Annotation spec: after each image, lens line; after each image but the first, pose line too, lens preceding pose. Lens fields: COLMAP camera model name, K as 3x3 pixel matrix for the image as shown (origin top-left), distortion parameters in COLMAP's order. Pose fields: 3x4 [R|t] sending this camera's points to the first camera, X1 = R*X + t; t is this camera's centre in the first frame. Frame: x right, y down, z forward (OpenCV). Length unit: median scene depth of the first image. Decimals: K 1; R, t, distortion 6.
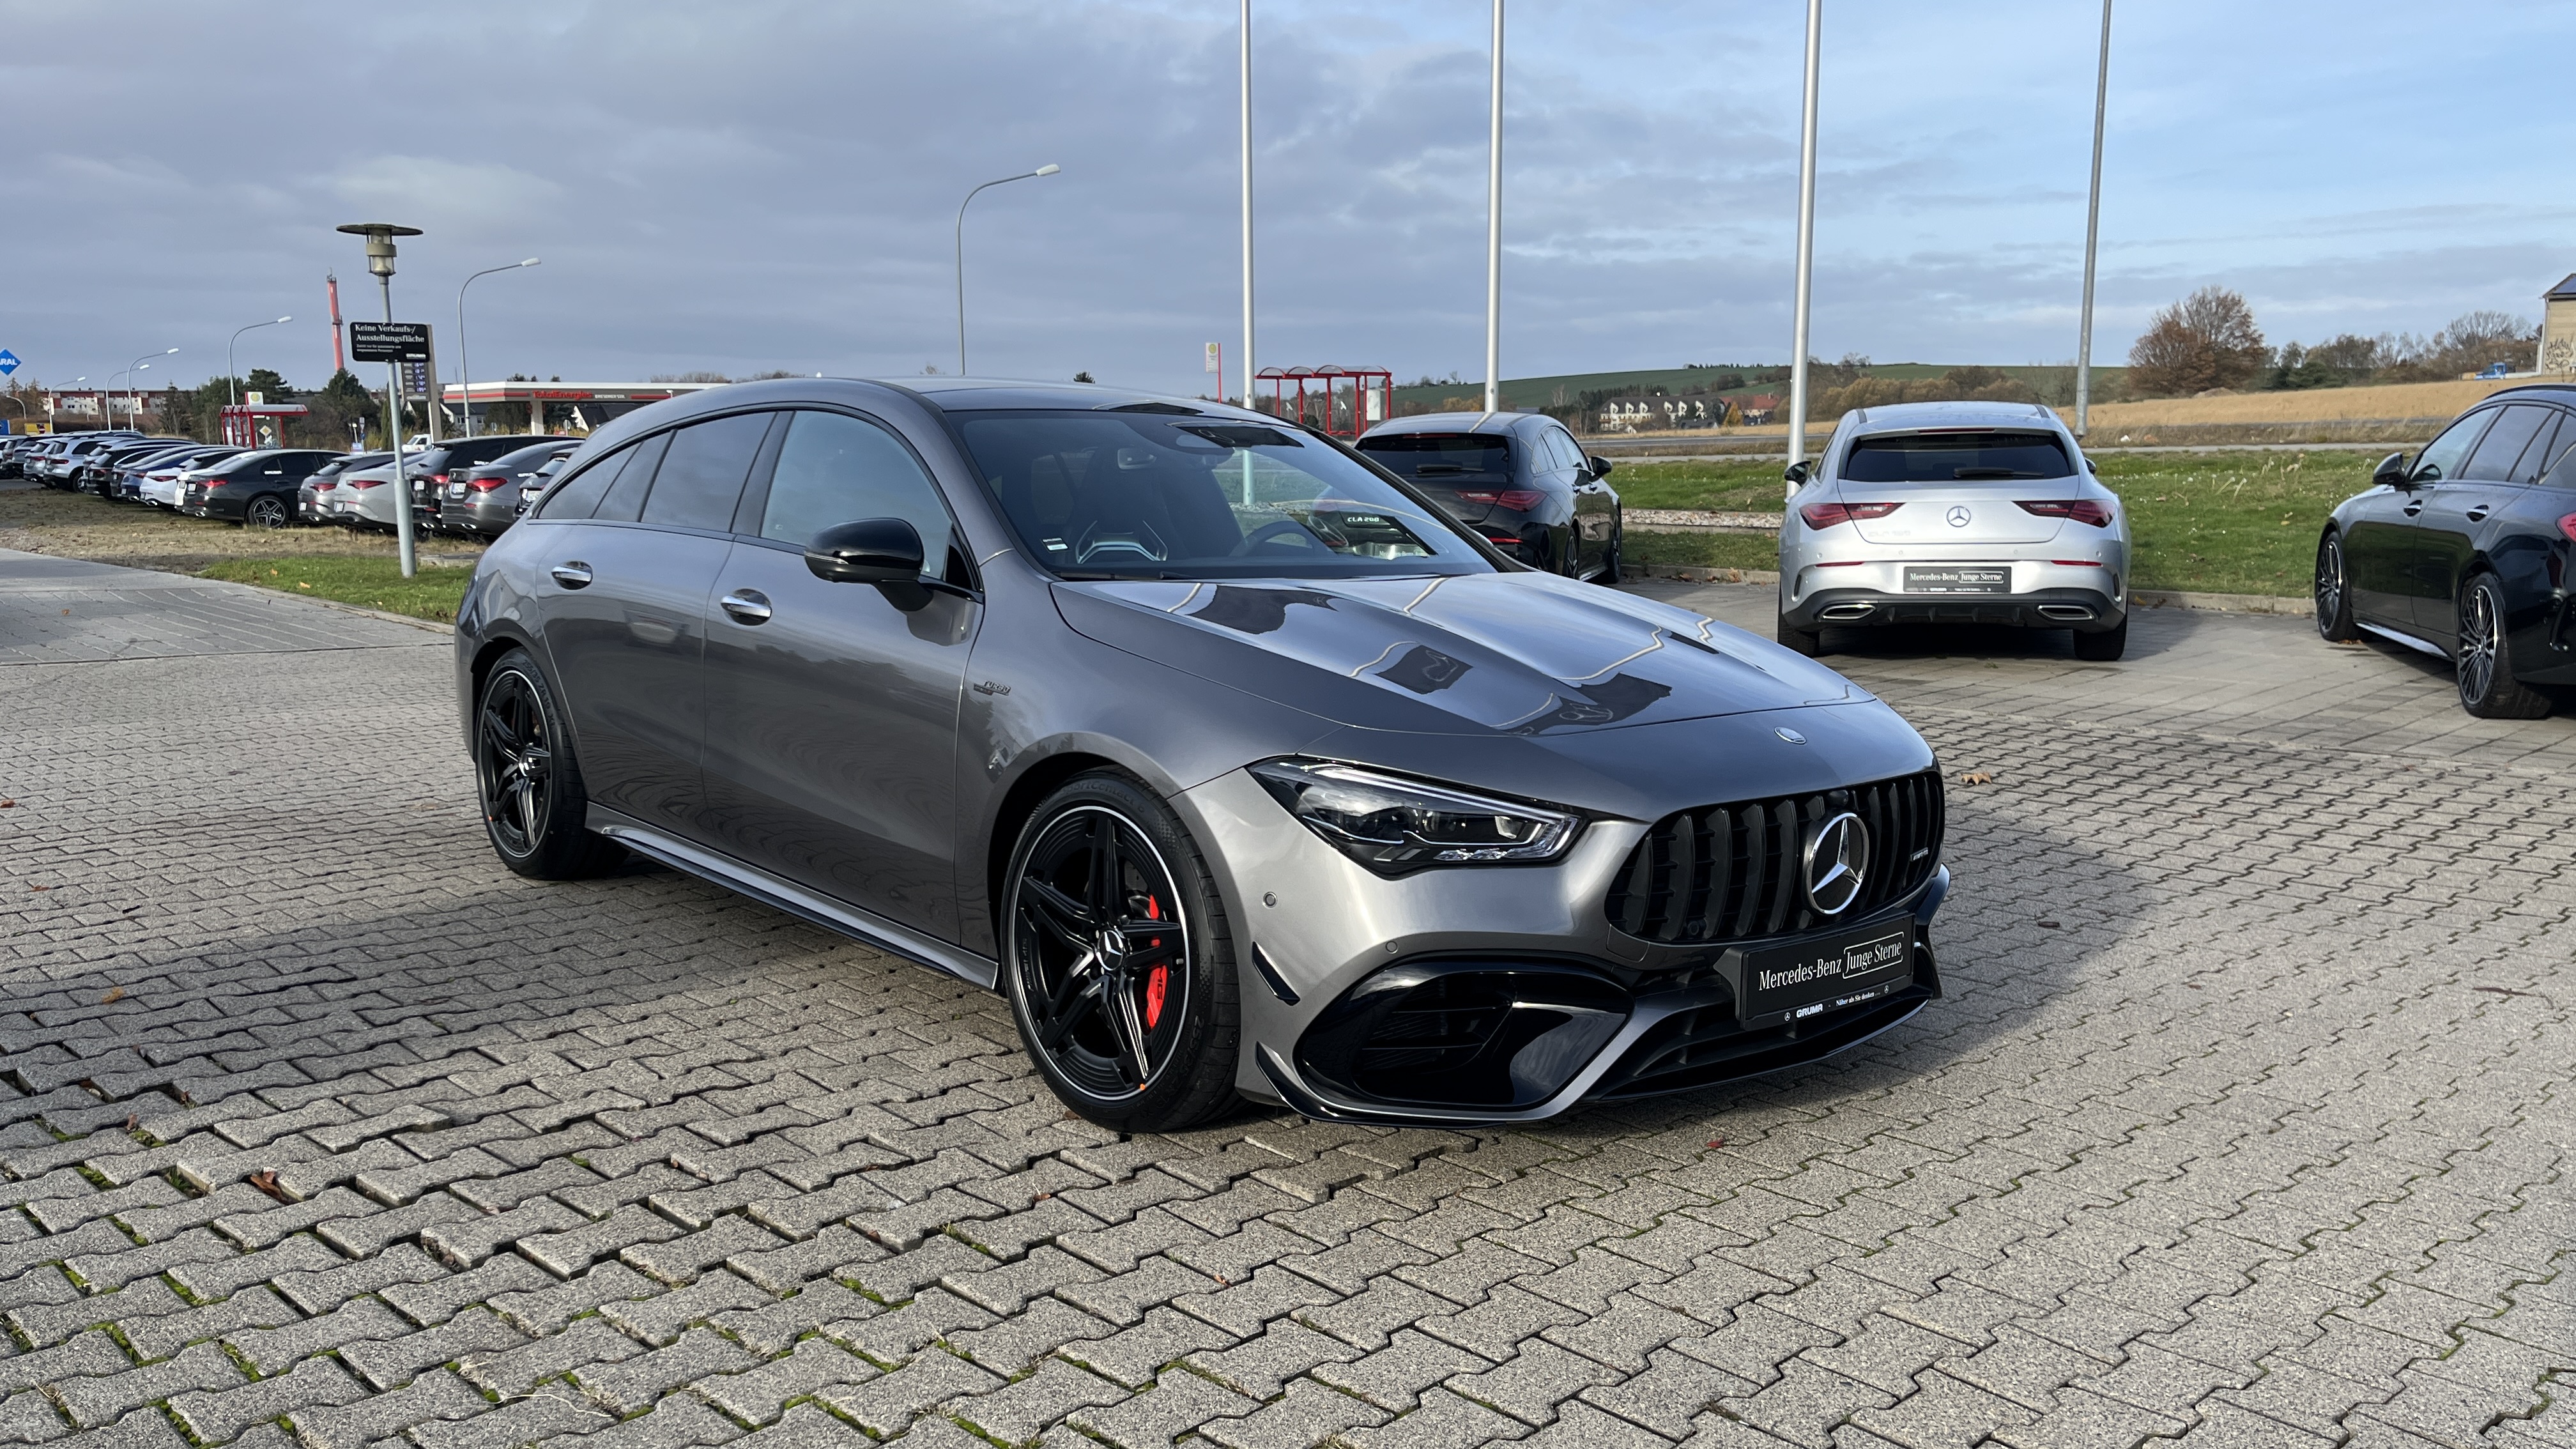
lens RADIAL K [[1947.6, 0, 1288.0], [0, 1947.6, 724.5], [0, 0, 1]] dist [0.026586, -0.006586]
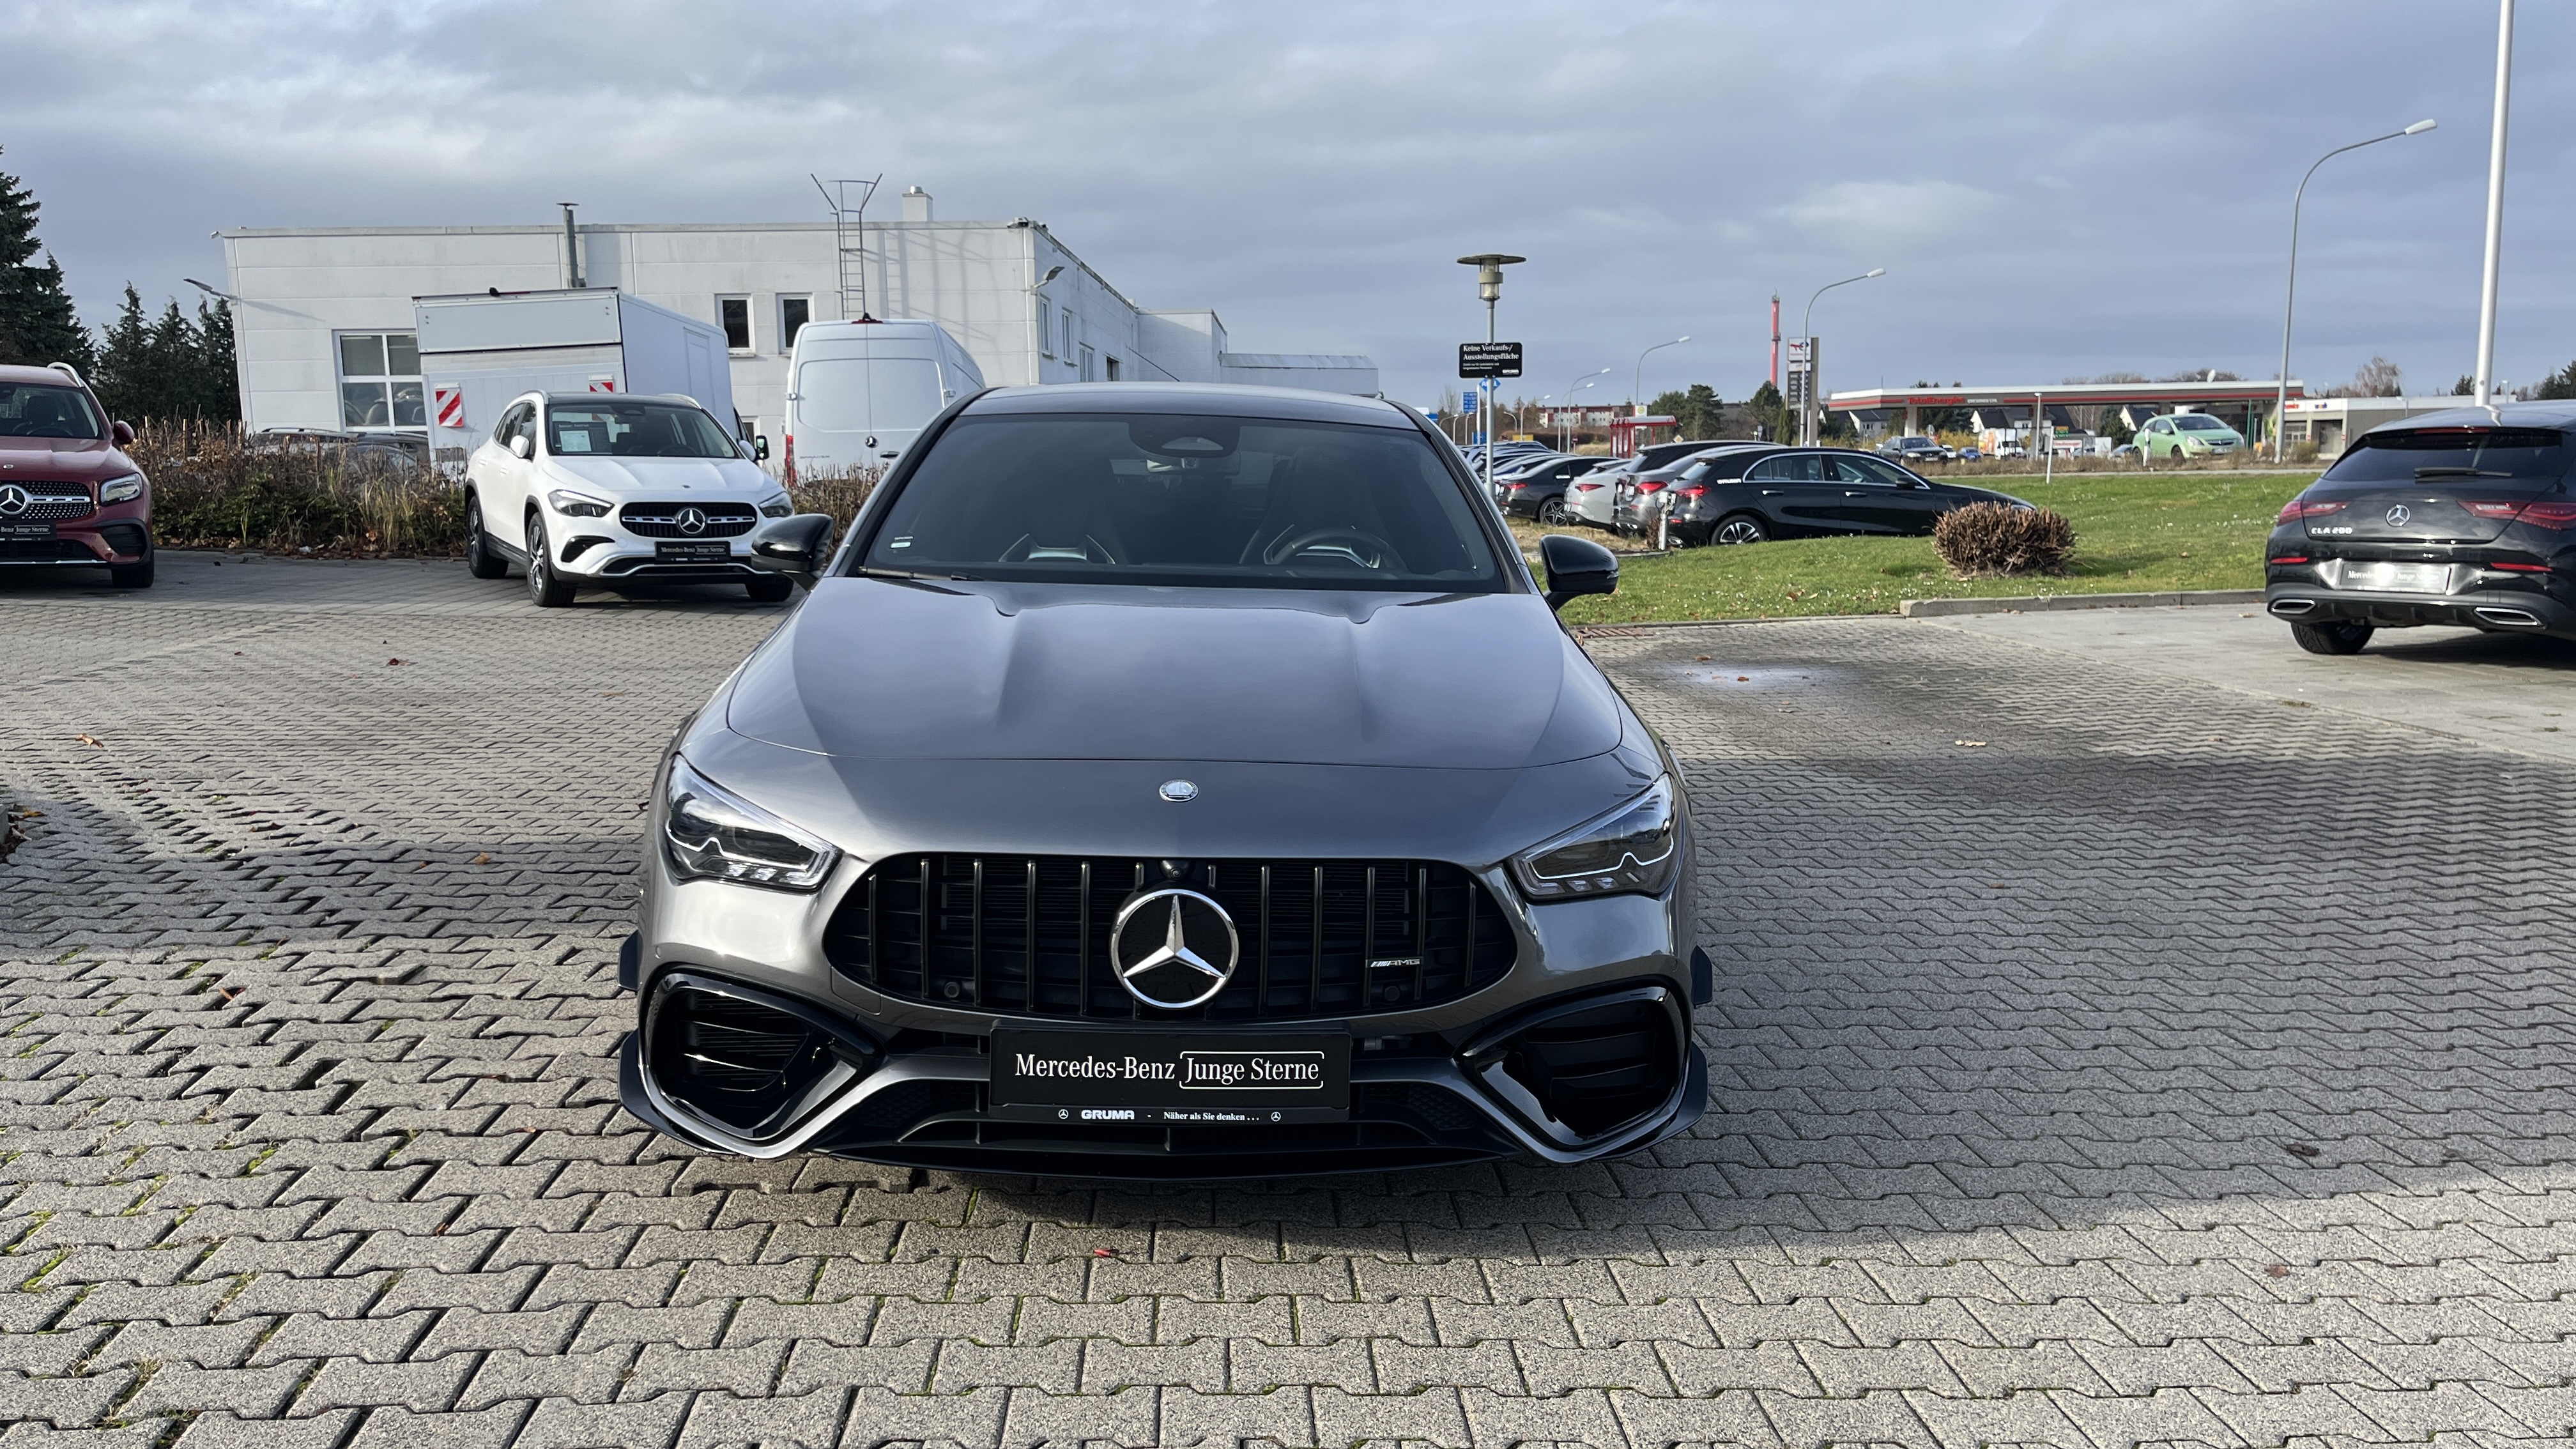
lens RADIAL K [[1927.3, 0, 1308.7], [0, 1927.3, 730.1], [0, 0, 1]] dist [0.073126, -0.099730]
pose [[0.773380, 0.087537, -0.627870, 0.174812], [-0.086656, 0.995722, 0.032083, -0.011073], [0.627992, 0.029597, 0.777657, 0.082450]]
